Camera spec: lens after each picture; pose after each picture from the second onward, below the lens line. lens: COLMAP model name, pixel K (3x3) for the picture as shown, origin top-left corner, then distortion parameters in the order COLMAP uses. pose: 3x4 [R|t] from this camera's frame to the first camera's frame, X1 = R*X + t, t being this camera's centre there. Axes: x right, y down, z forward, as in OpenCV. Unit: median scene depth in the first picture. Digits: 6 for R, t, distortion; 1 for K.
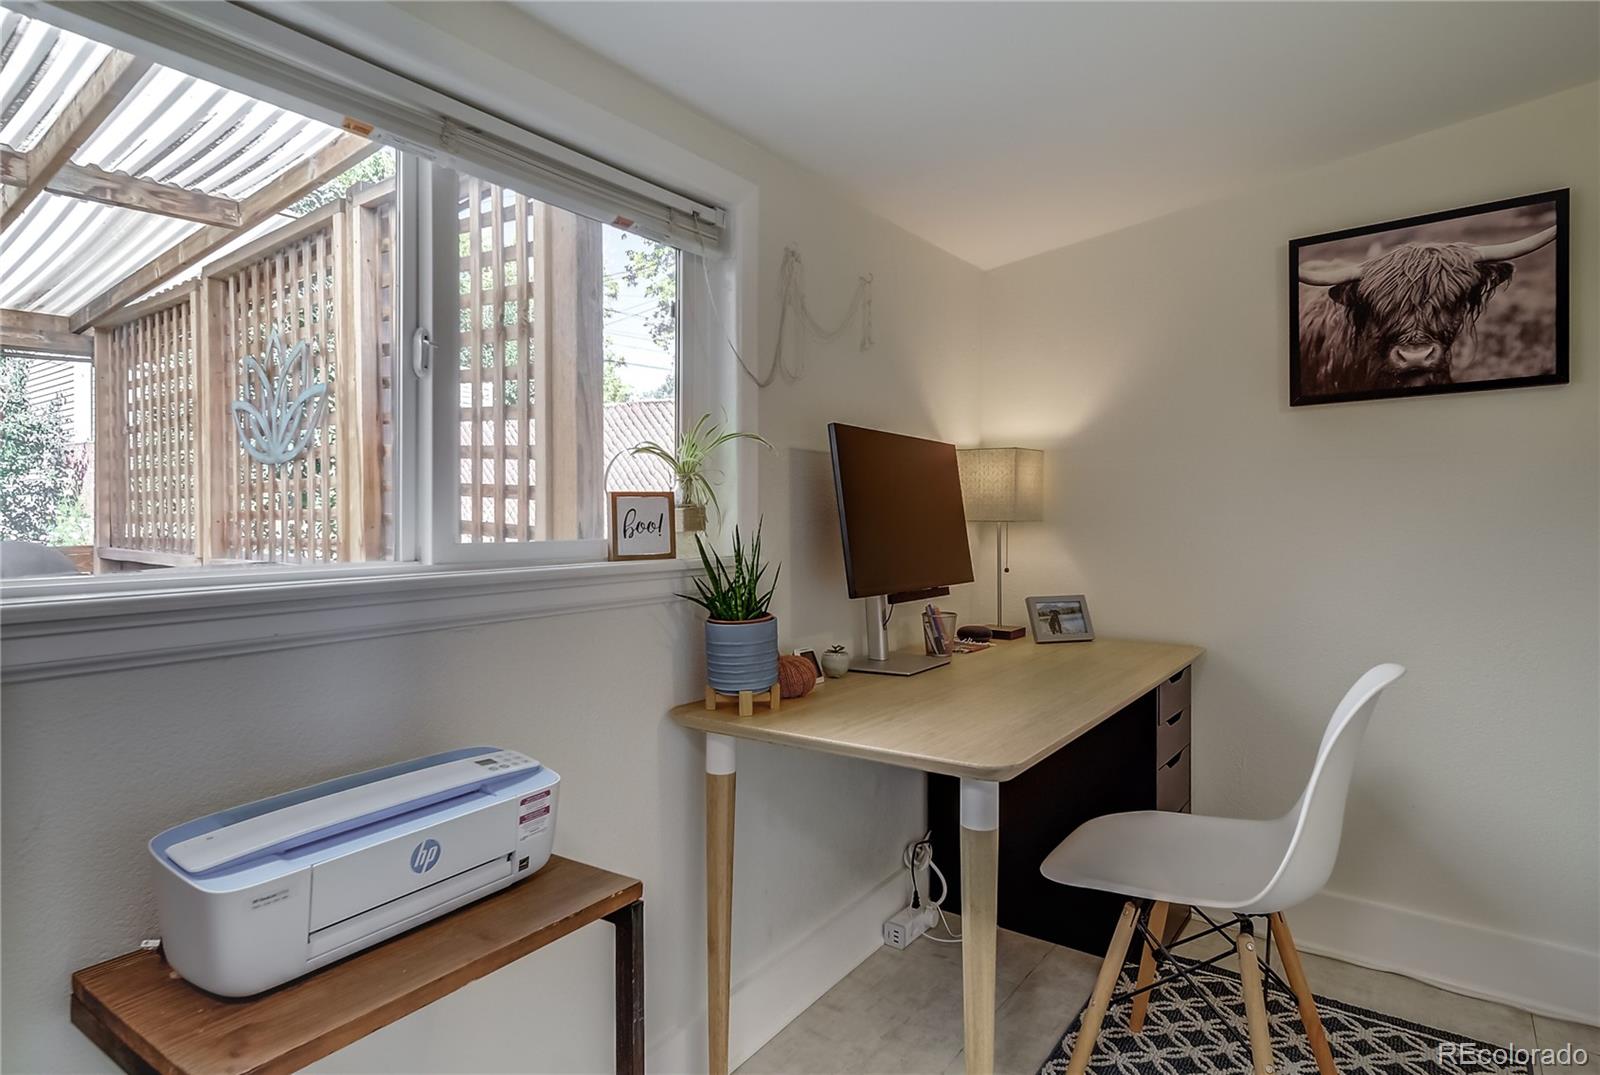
lens RADIAL K [[917.3, 0, 800.0], [0, 917.3, 537.5], [0, 0, 1]] dist [0.000335, 0.001691]
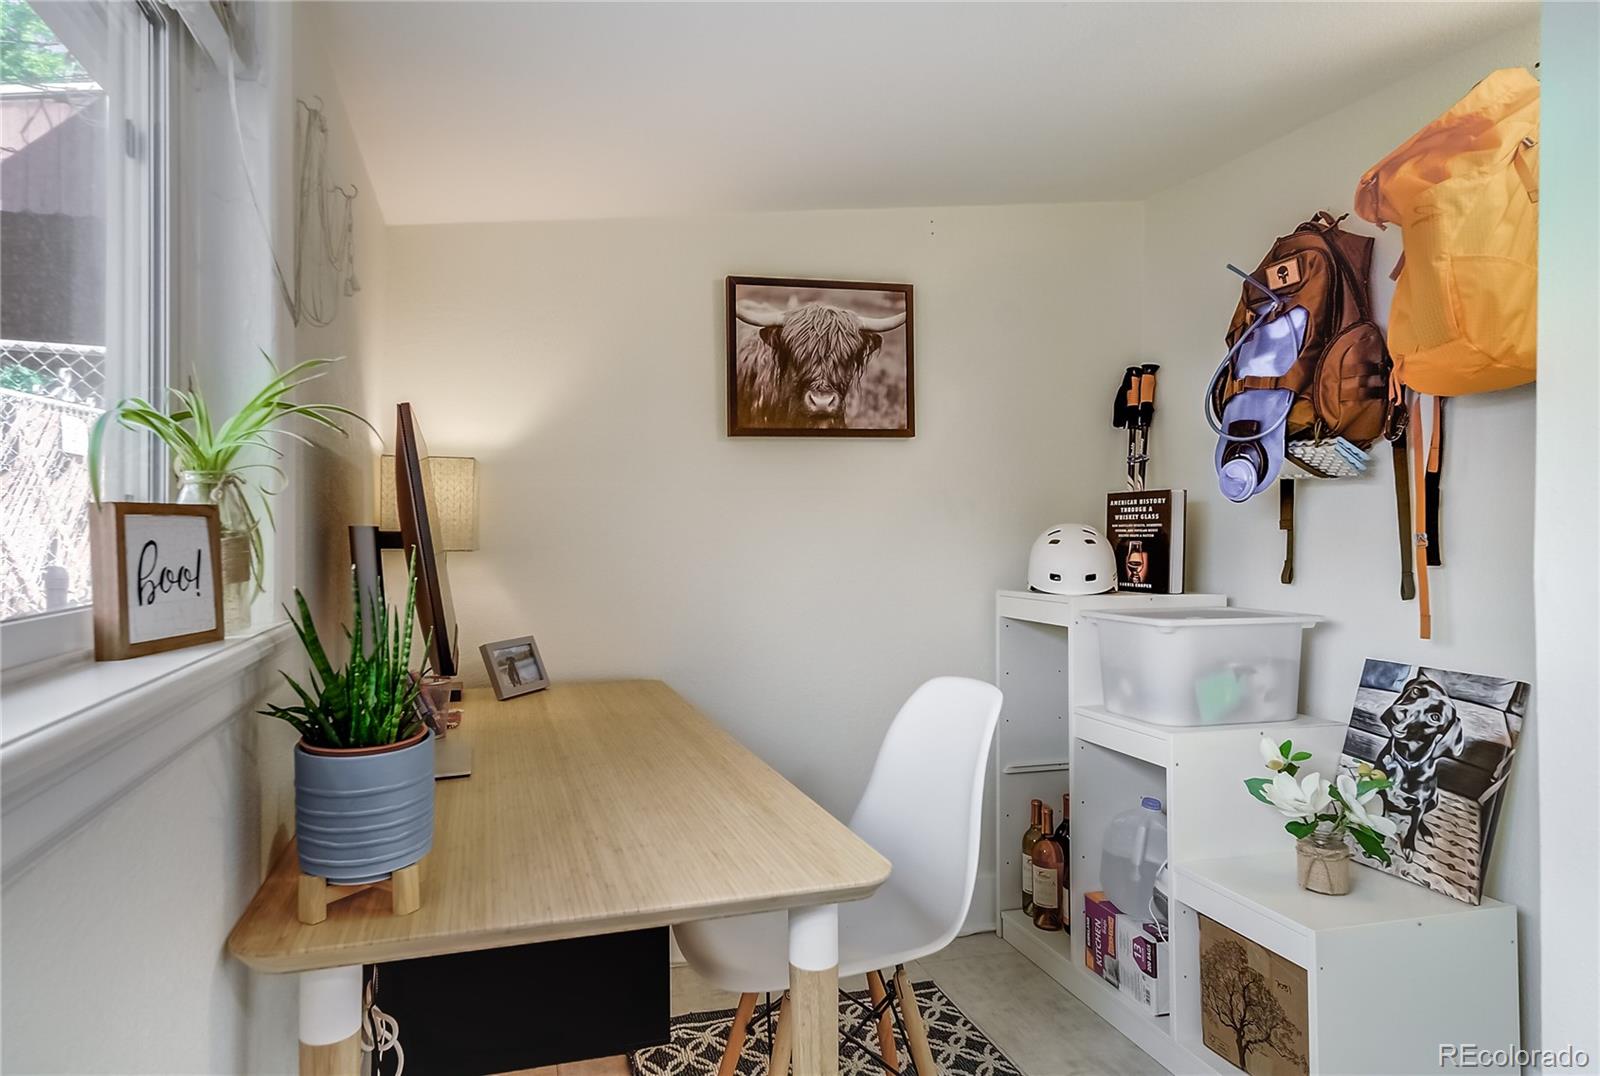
lens RADIAL K [[917.3, 0, 800.0], [0, 917.3, 538.0], [0, 0, 1]] dist [0.000335, 0.001691]
pose [[0.615209, -0.001529, 0.788362, -0.246679], [0.019143, 0.999732, -0.012999, -0.014376], [-0.788131, 0.023089, 0.615074, 0.326460]]
